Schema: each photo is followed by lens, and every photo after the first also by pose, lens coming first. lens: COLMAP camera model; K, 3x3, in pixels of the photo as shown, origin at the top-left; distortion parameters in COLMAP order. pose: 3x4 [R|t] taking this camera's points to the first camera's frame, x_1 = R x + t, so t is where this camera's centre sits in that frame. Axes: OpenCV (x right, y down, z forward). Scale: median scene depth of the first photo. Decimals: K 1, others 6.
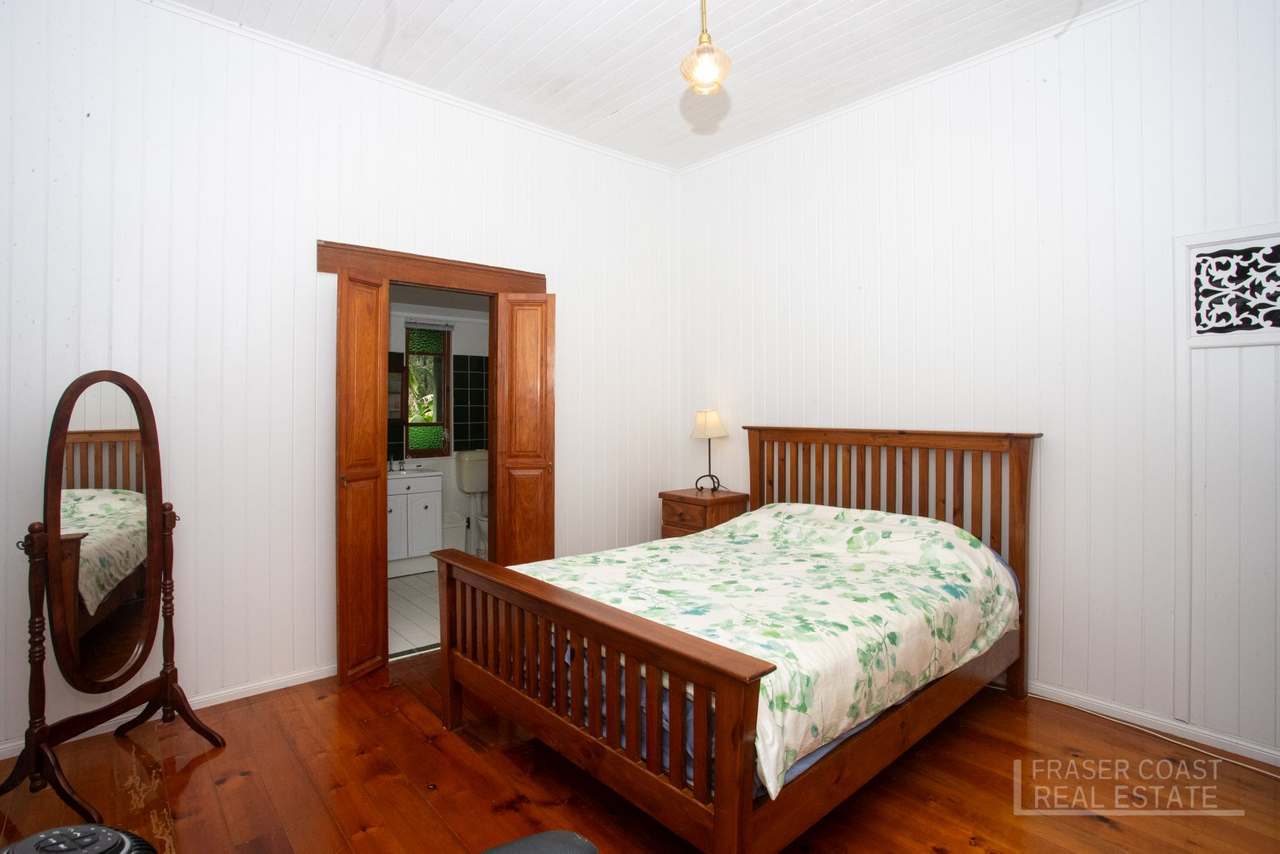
lens RADIAL K [[650.8, 0, 642.4], [0, 650.8, 412.5], [0, 0, 1]] dist [0.000450, 0.000129]
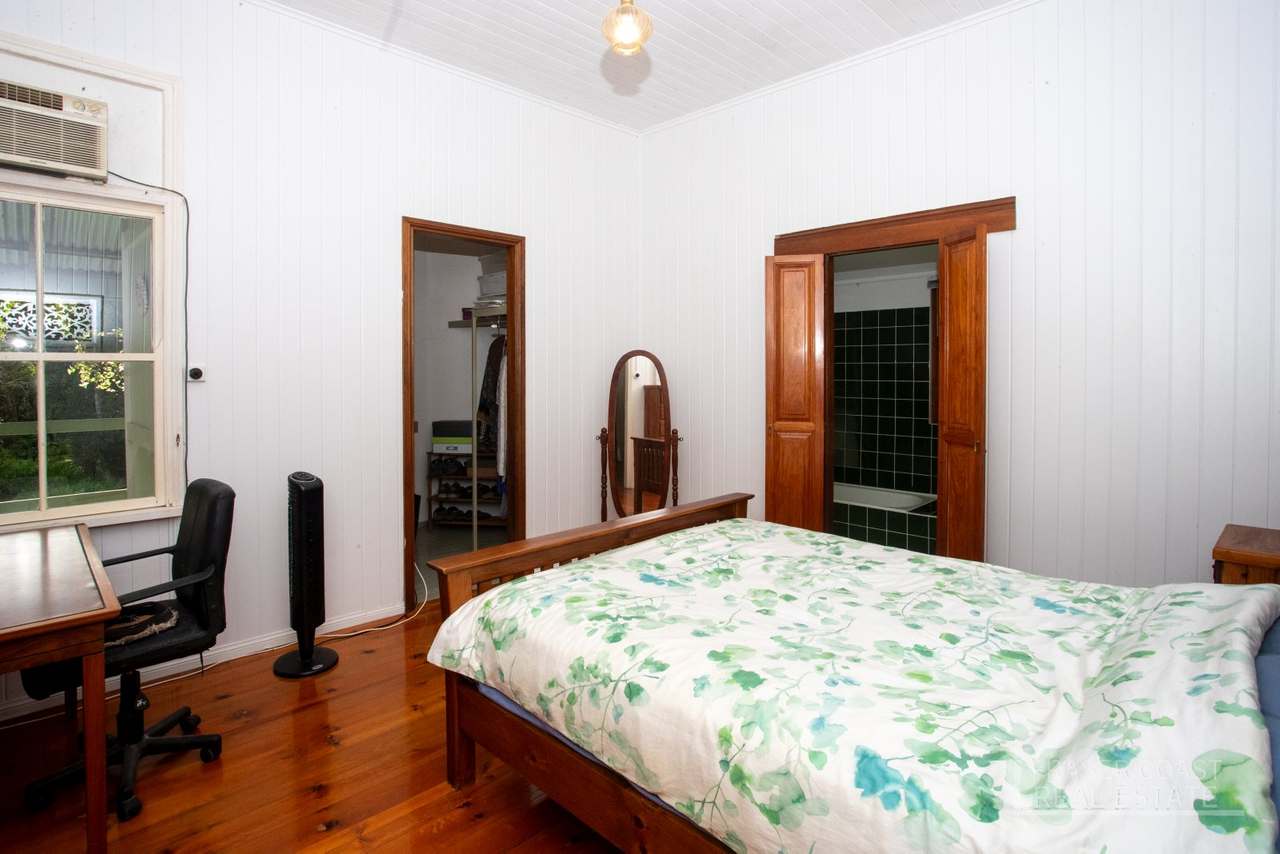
lens RADIAL K [[644.2, 0, 645.2], [0, 644.2, 380.5], [0, 0, 1]] dist [0.000575, 0.000305]
pose [[0.042430, 0.010940, -0.999040, 1.088997], [-0.004712, 0.999931, 0.010750, -0.007151], [0.999088, 0.004252, 0.042479, 0.972629]]
